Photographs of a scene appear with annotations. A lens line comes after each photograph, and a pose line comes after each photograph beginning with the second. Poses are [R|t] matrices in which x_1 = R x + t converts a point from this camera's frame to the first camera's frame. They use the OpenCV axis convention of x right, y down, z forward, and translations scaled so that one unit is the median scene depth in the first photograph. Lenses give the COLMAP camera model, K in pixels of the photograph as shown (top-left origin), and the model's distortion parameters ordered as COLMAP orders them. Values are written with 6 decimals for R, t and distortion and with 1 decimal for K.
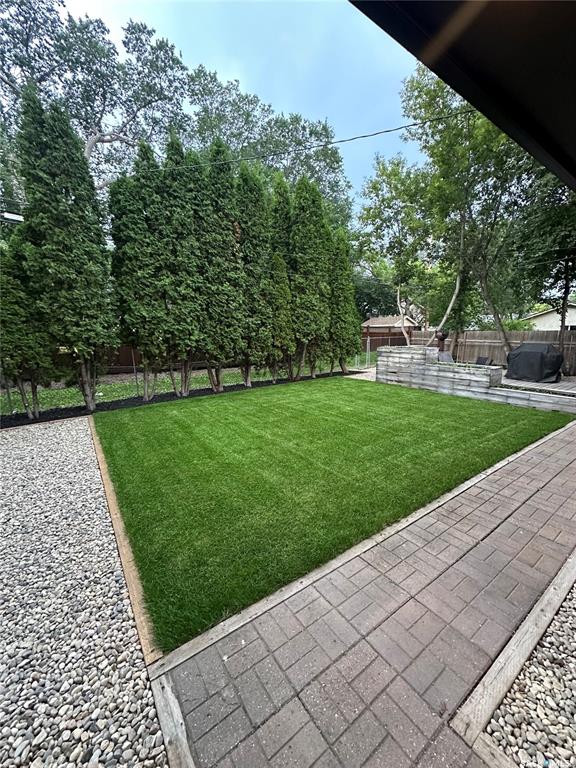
lens RADIAL K [[308.0, 0, 289.9], [0, 308.0, 384.7], [0, 0, 1]] dist [-0.003805, 0.001029]
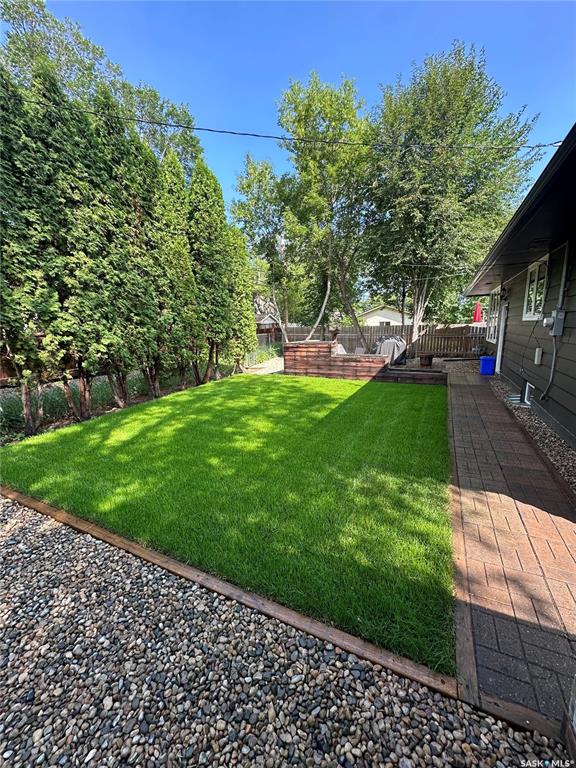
lens RADIAL K [[308.0, 0, 292.9], [0, 308.0, 383.9], [0, 0, 1]] dist [-0.003805, 0.001029]
pose [[0.875441, -0.101189, 0.472615, -0.289353], [0.099003, 0.994648, 0.029570, -0.016625], [-0.473077, 0.020903, 0.880773, 0.099455]]
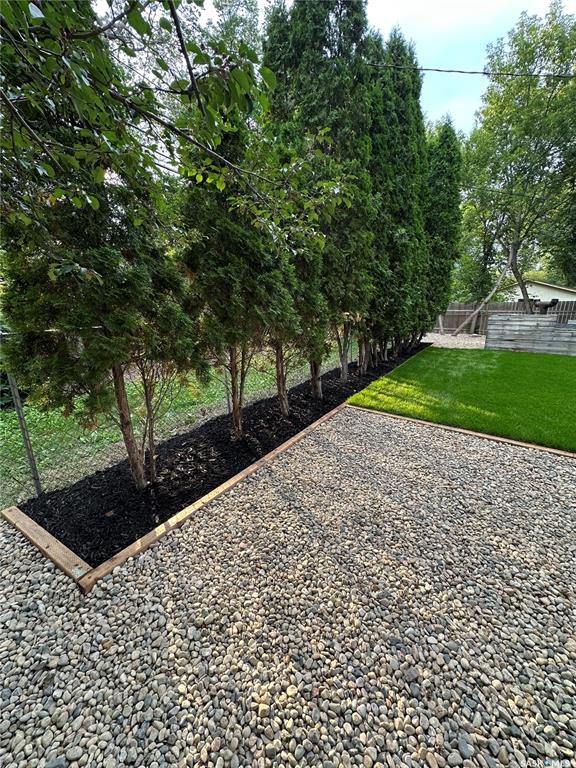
lens RADIAL K [[308.0, 0, 288.7], [0, 308.0, 380.5], [0, 0, 1]] dist [-0.003805, 0.001029]
pose [[0.959765, -0.074482, 0.270747, -0.922494], [0.055759, 0.995532, 0.076210, -0.036714], [-0.275213, -0.058047, 0.959629, 0.310478]]
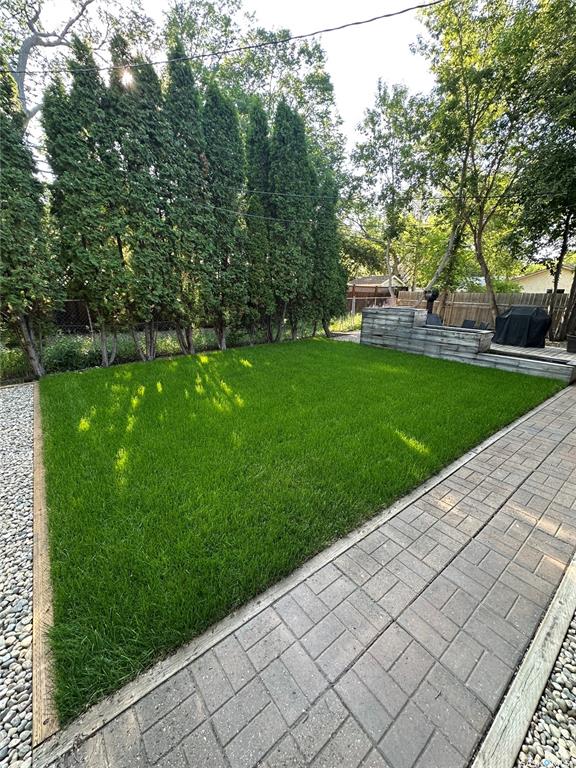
lens RADIAL K [[308.0, 0, 289.4], [0, 308.0, 385.7], [0, 0, 1]] dist [-0.003805, 0.001029]
pose [[0.998743, 0.003718, 0.049984, 0.023646], [-0.010119, 0.991668, 0.128421, -0.007674], [-0.049090, -0.128765, 0.990459, 0.085978]]
